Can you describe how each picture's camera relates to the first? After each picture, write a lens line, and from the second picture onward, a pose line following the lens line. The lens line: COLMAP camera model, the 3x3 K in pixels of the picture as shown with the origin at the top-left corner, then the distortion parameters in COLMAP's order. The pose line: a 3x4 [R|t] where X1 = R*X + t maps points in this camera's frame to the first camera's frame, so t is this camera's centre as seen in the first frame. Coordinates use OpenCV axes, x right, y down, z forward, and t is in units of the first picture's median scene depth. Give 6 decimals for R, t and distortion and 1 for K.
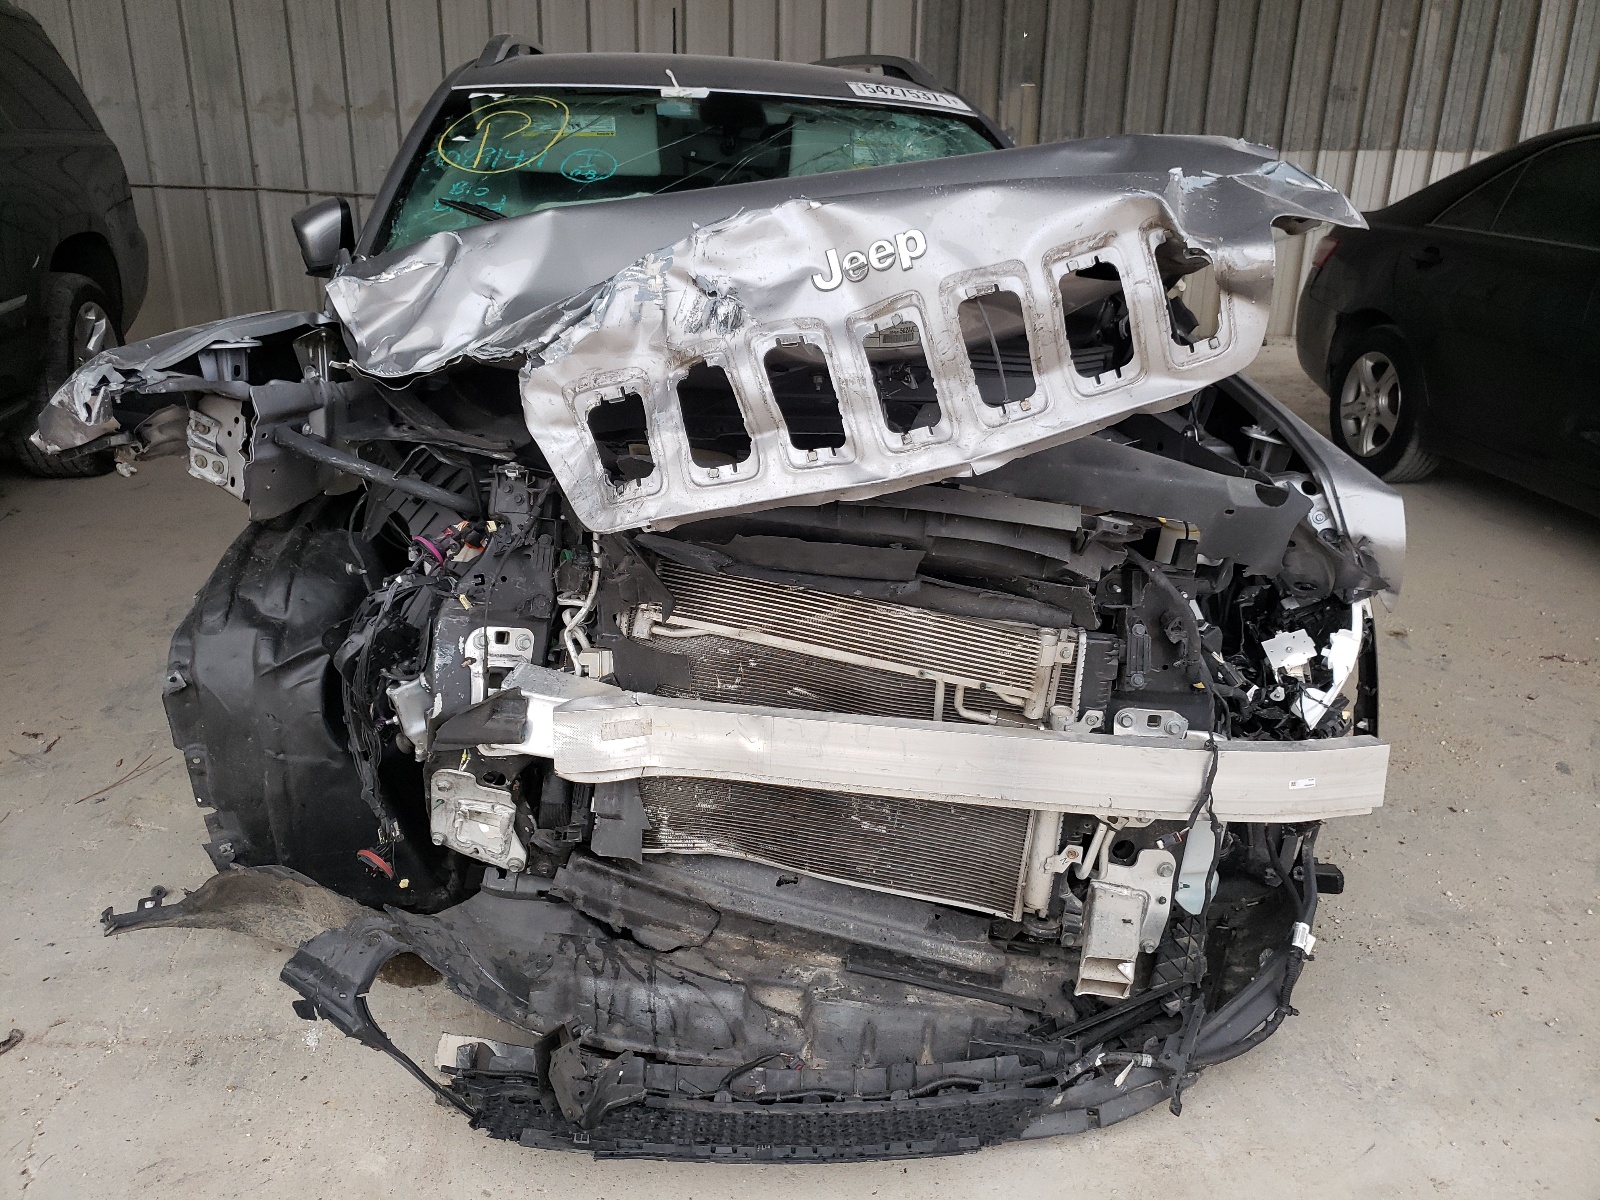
lens RADIAL K [[1253.8, 0, 799.9], [0, 1253.8, 602.7], [0, 0, 1]] dist [0.008216, 0.004172]
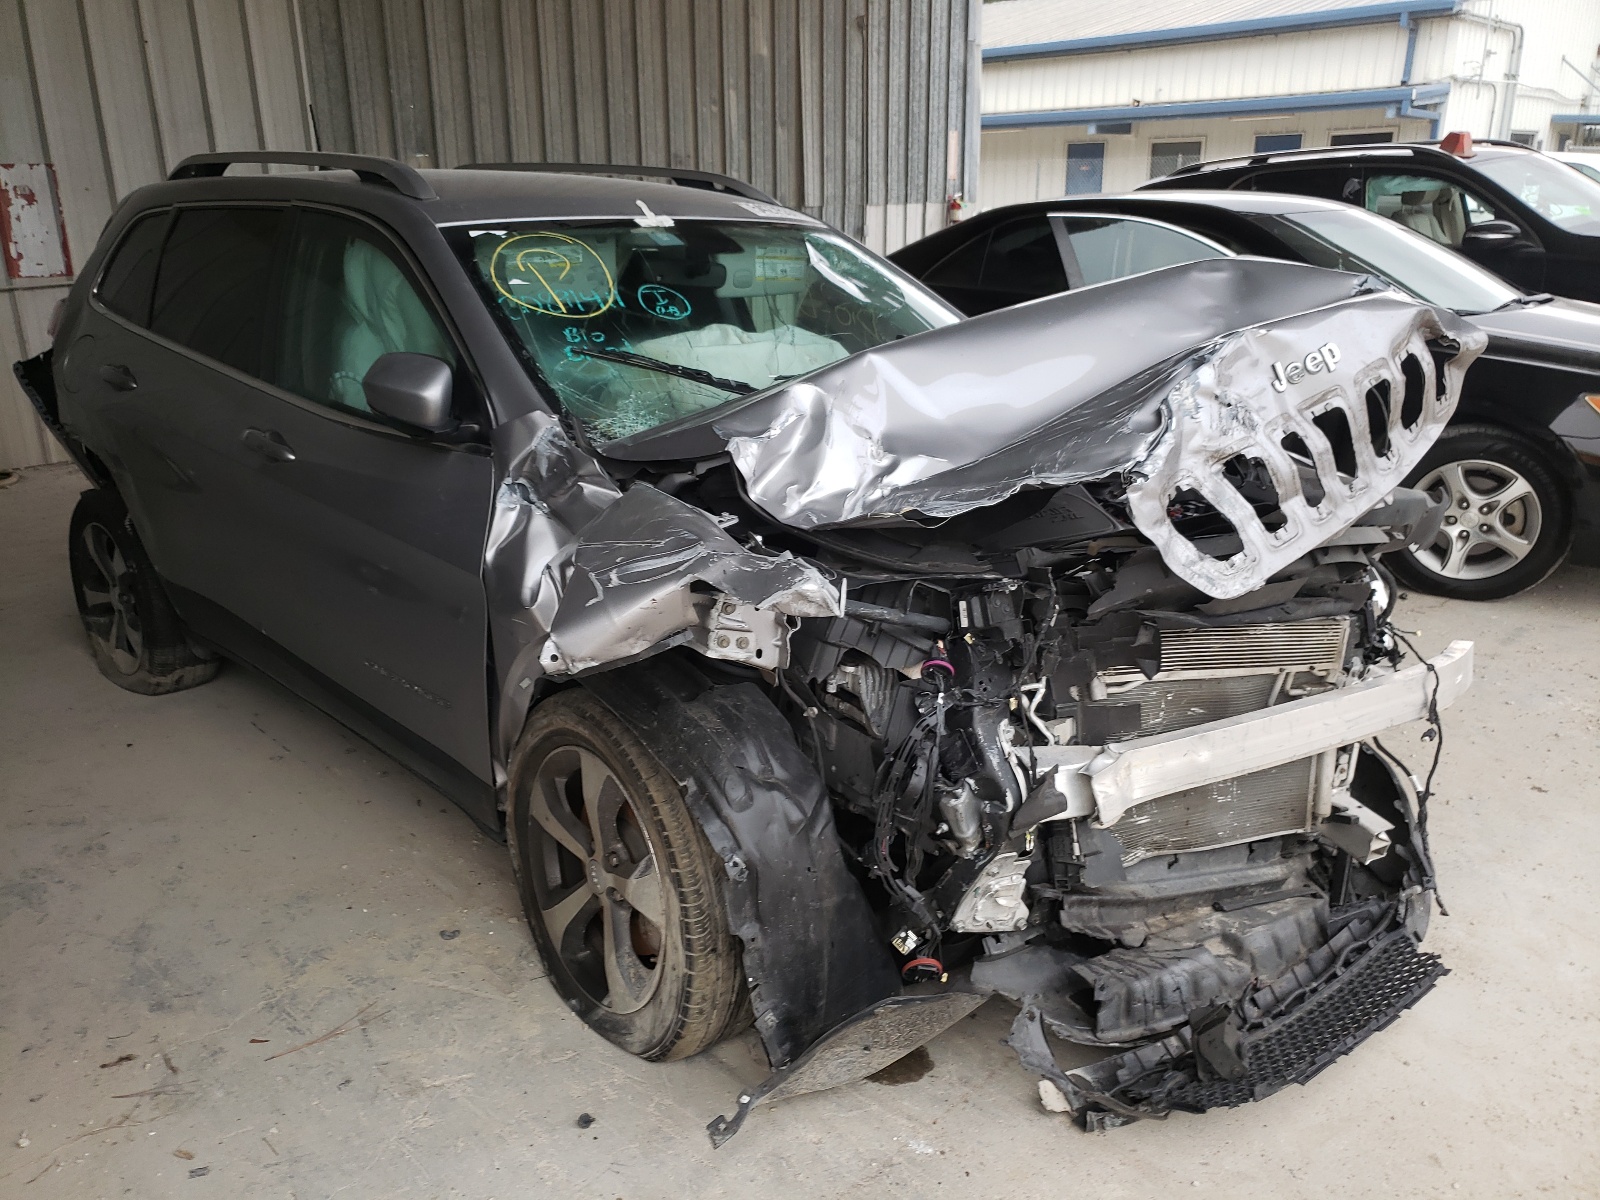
lens RADIAL K [[1252.7, 0, 809.9], [0, 1252.7, 600.0], [0, 0, 1]] dist [-0.012085, 0.004648]
pose [[0.801415, -0.203730, 0.562341, -0.970309], [0.218827, 0.974888, 0.041332, -0.170057], [-0.556640, 0.089931, 0.825872, 0.138742]]
